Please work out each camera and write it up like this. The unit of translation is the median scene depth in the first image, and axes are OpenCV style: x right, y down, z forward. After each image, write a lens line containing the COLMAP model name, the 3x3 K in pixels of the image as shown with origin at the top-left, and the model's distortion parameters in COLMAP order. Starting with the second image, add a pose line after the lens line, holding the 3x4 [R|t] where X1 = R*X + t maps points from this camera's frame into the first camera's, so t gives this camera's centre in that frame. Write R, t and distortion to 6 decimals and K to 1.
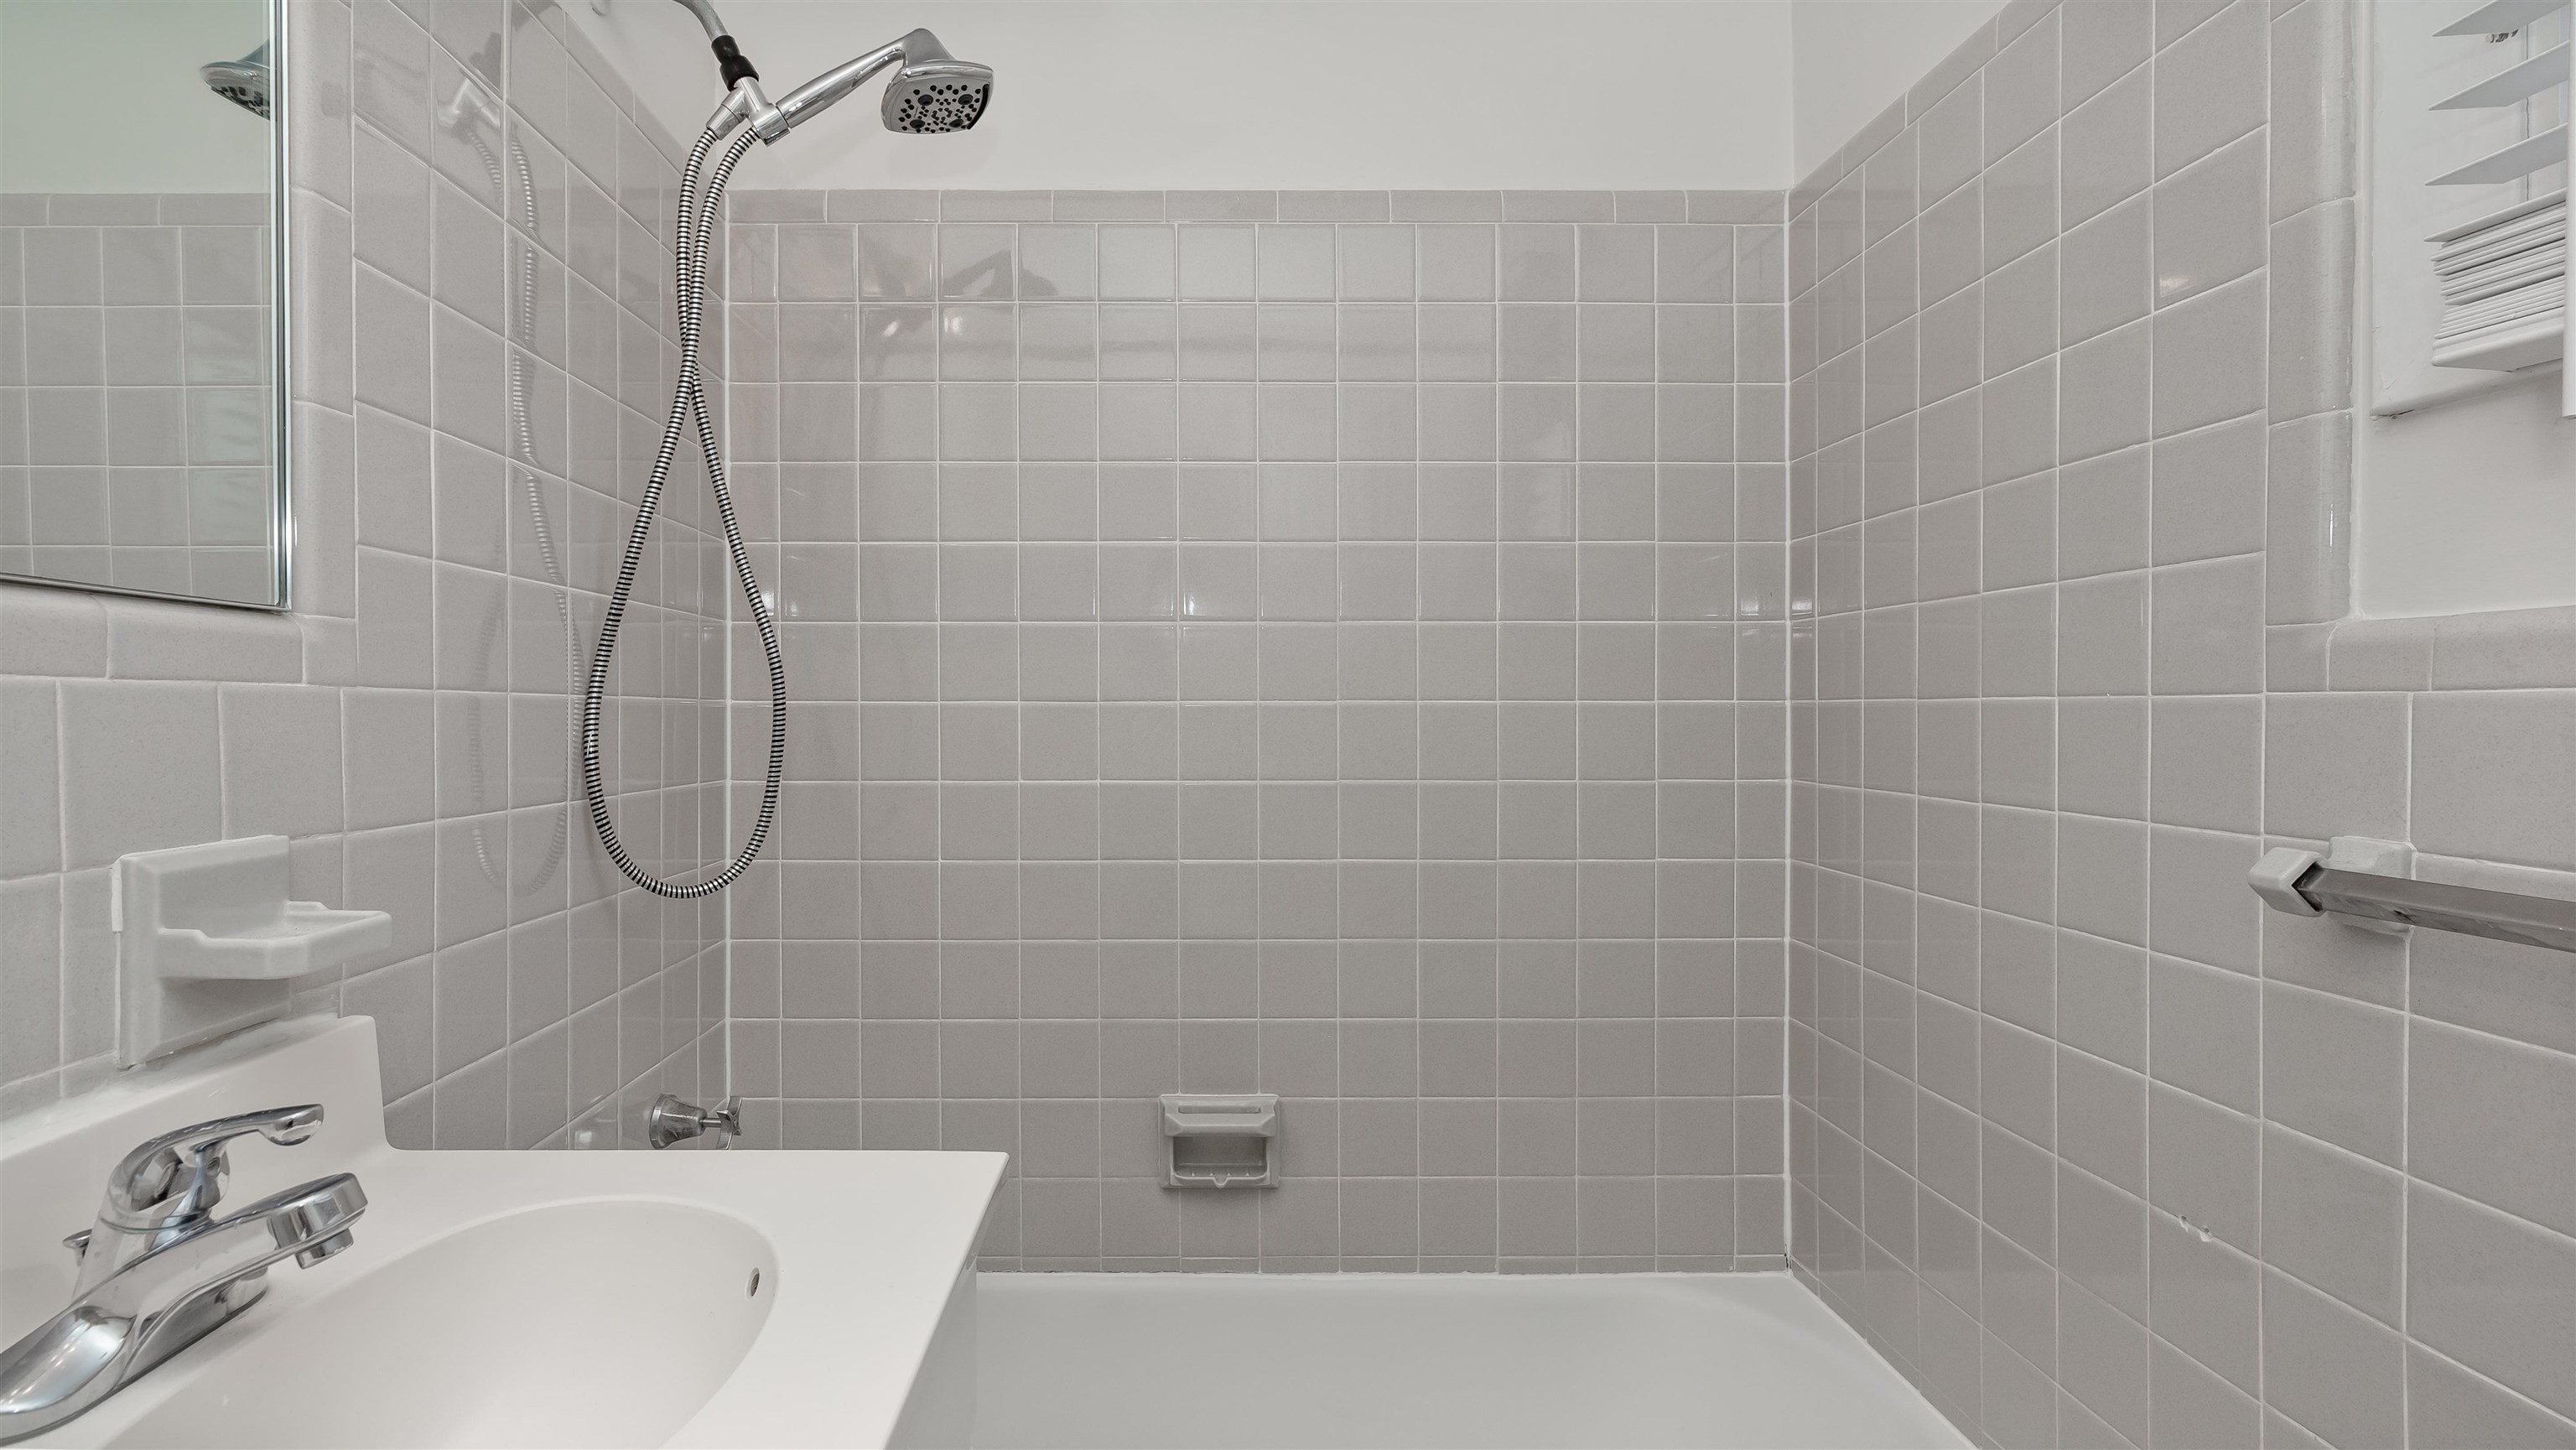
lens RADIAL K [[1167.5, 0, 1252.8], [0, 1167.5, 722.9], [0, 0, 1]] dist [0.003406, -0.000297]
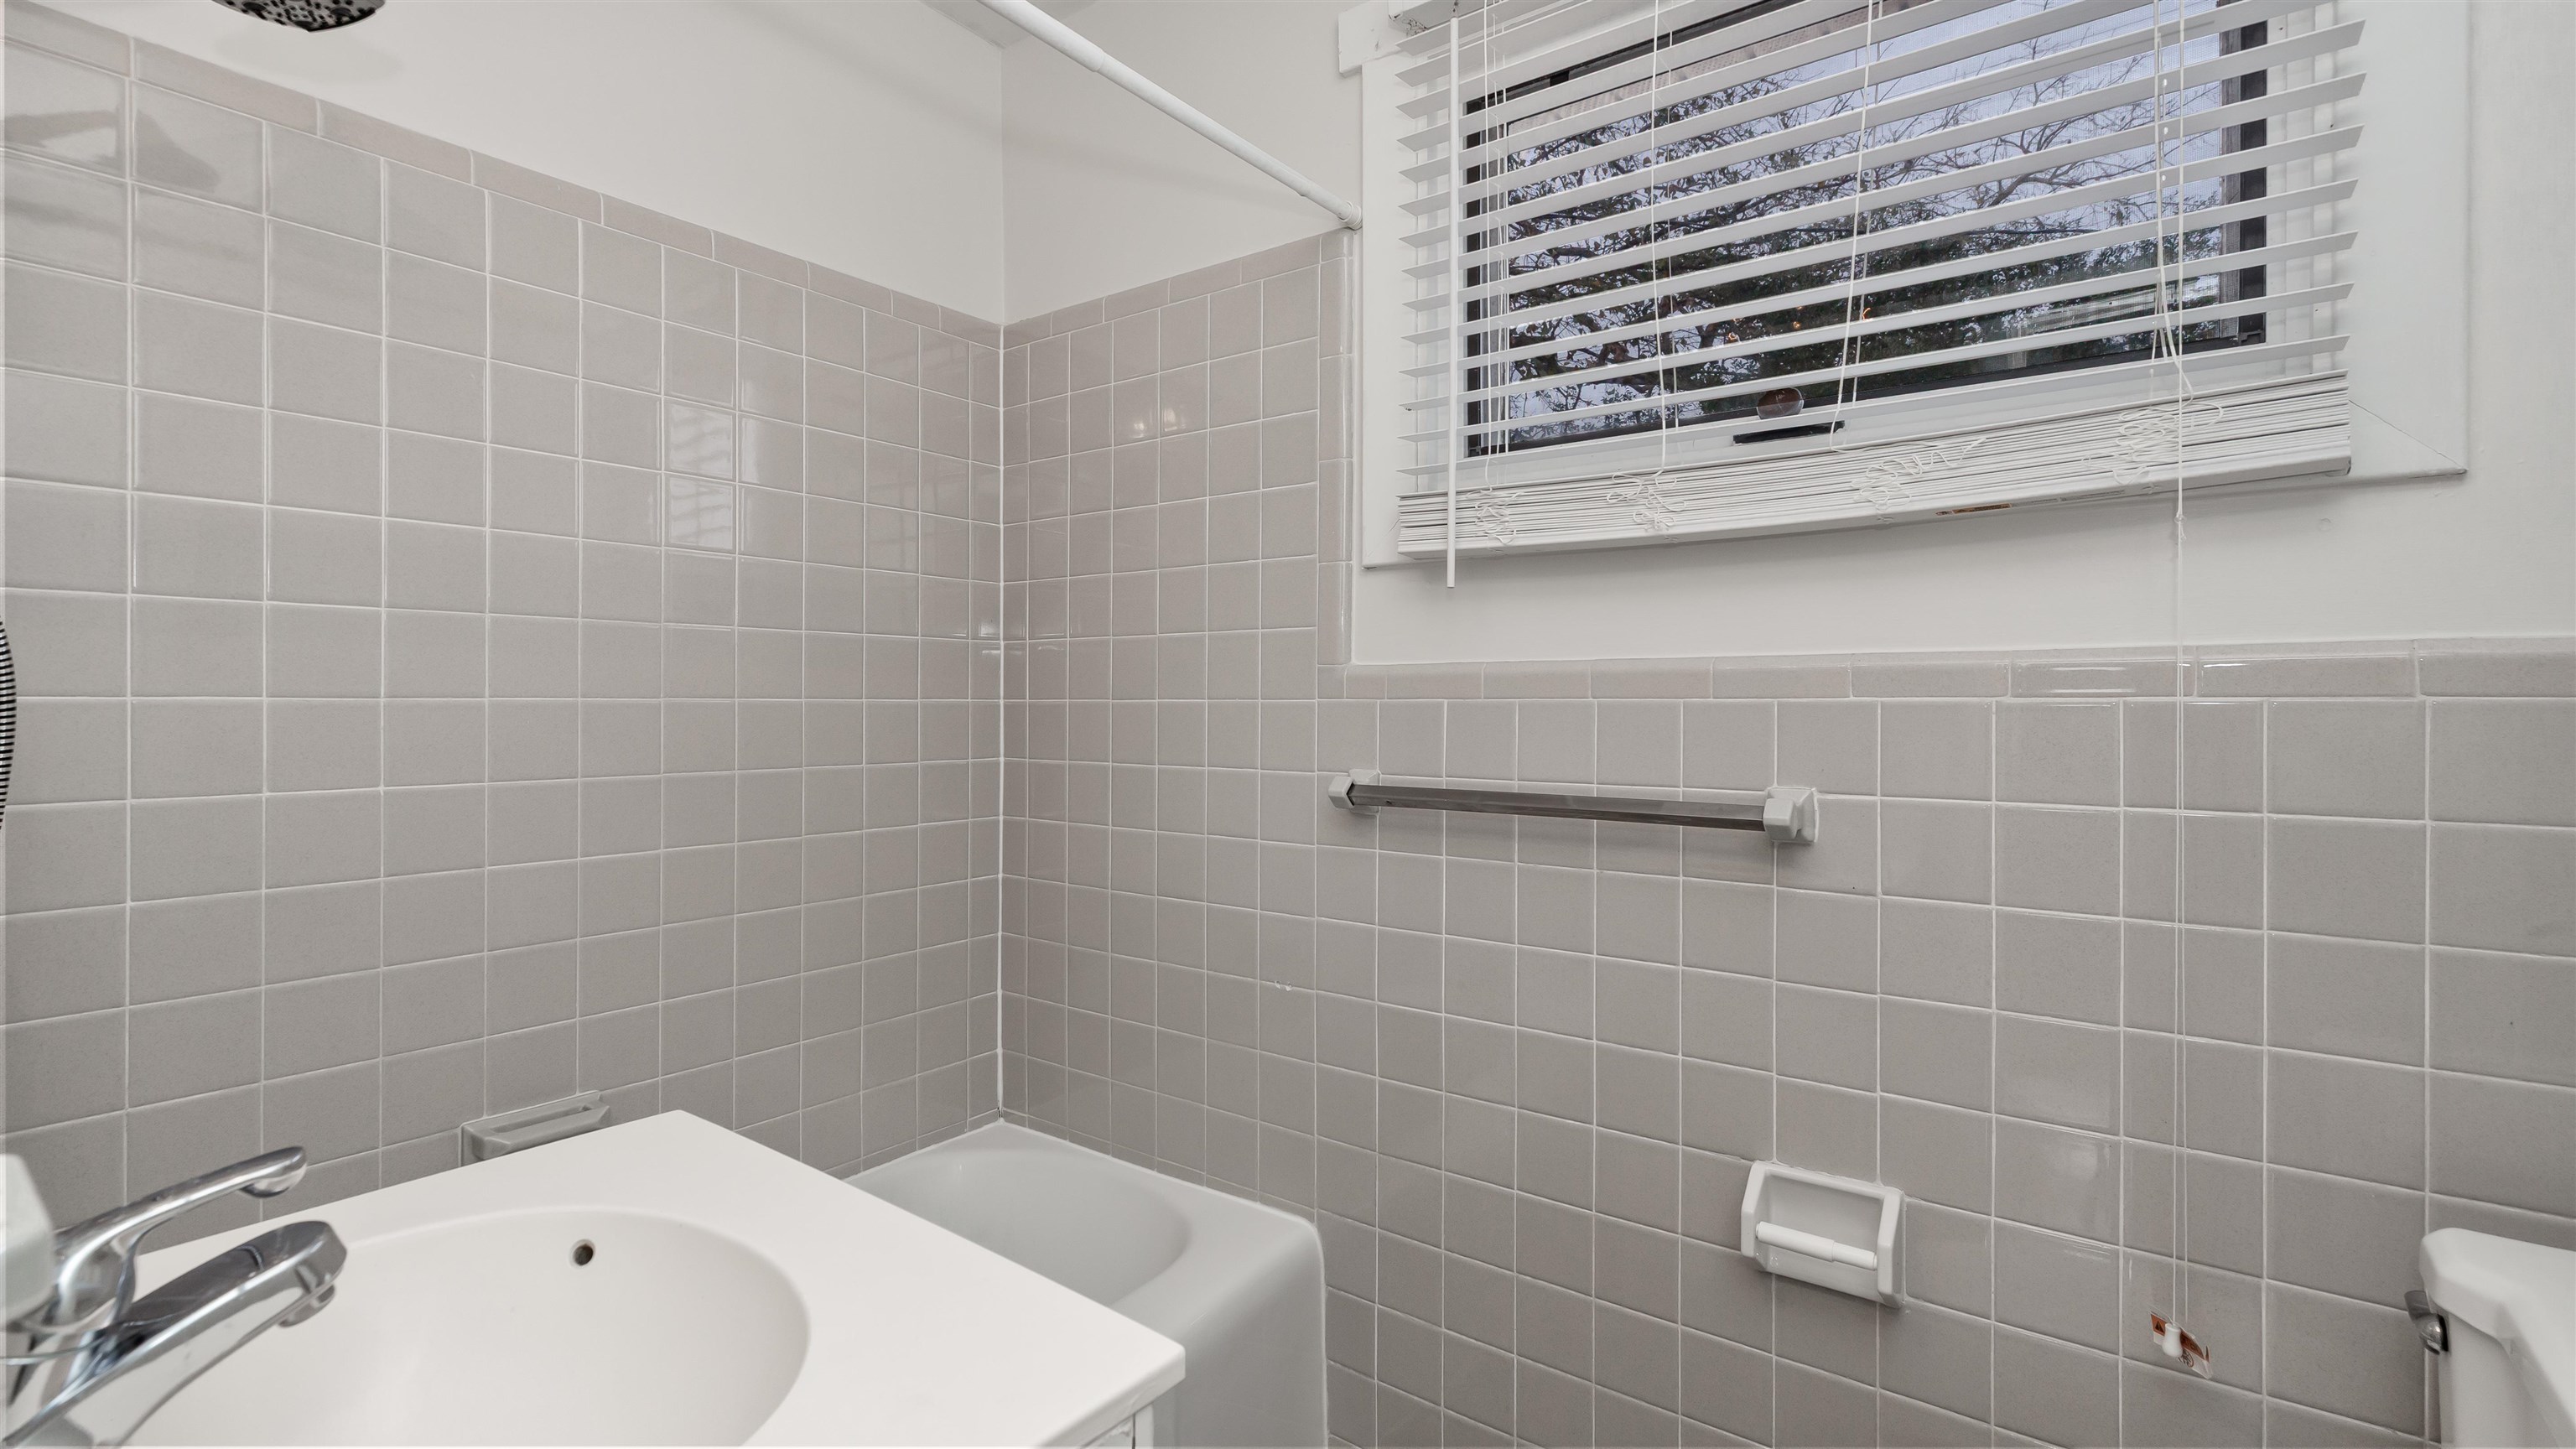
lens RADIAL K [[1167.5, 0, 1255.0], [0, 1167.5, 721.1], [0, 0, 1]] dist [0.003406, -0.000297]
pose [[0.609055, -0.011245, 0.793048, -0.610688], [0.006880, 0.999937, 0.008895, -0.005922], [-0.793098, 0.000039, 0.609094, -0.086507]]
